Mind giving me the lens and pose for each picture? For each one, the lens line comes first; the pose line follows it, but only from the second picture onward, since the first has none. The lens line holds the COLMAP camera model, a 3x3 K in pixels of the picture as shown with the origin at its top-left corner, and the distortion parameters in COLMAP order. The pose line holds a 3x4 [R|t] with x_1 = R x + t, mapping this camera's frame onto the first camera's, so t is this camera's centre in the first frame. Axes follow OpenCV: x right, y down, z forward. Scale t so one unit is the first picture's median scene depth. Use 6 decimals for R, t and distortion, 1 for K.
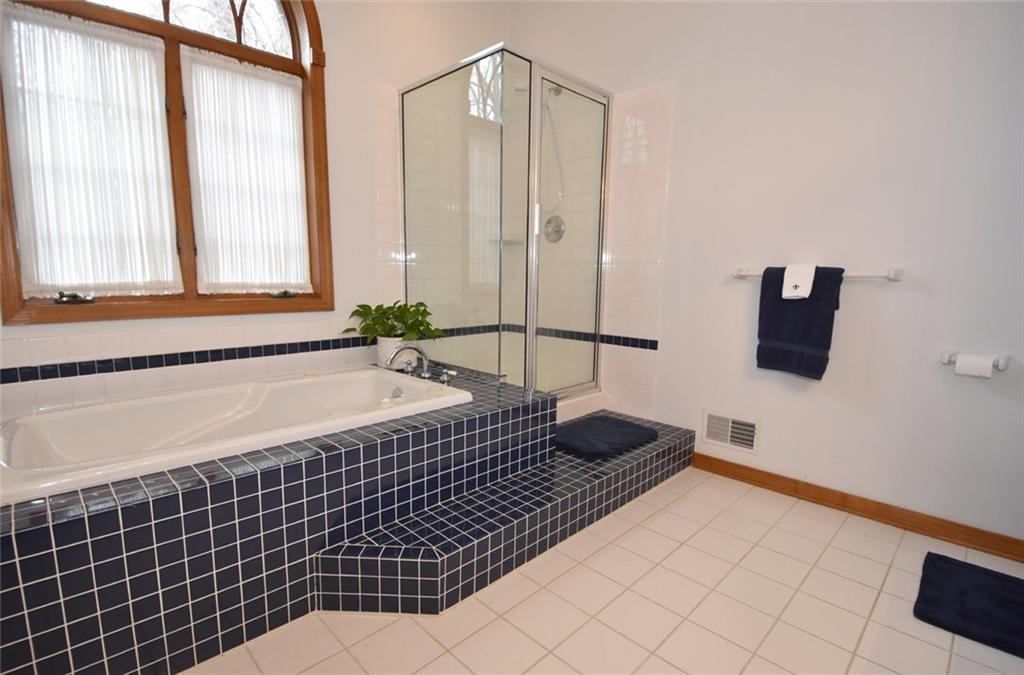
lens RADIAL K [[498.3, 0, 512.0], [0, 498.3, 337.5], [0, 0, 1]] dist [-0.001508, -0.000166]
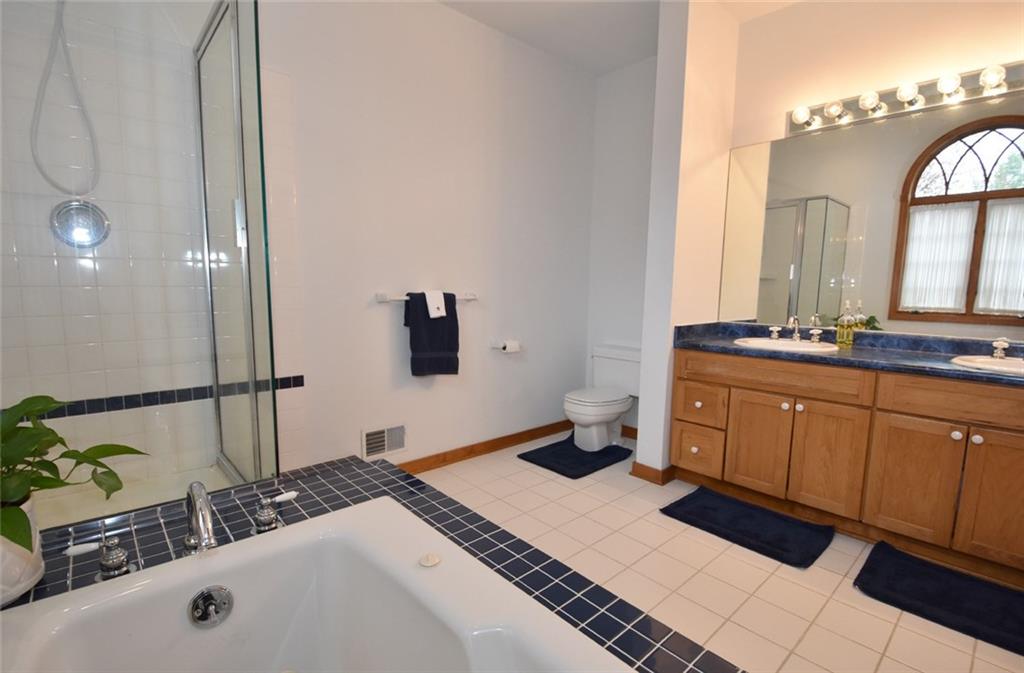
lens RADIAL K [[467.4, 0, 509.8], [0, 467.4, 342.5], [0, 0, 1]] dist [-0.000358, -0.000152]
pose [[0.053352, -0.129621, 0.990127, -0.626261], [0.111824, 0.986078, 0.123065, -0.140700], [-0.992295, 0.104154, 0.067104, 0.732910]]
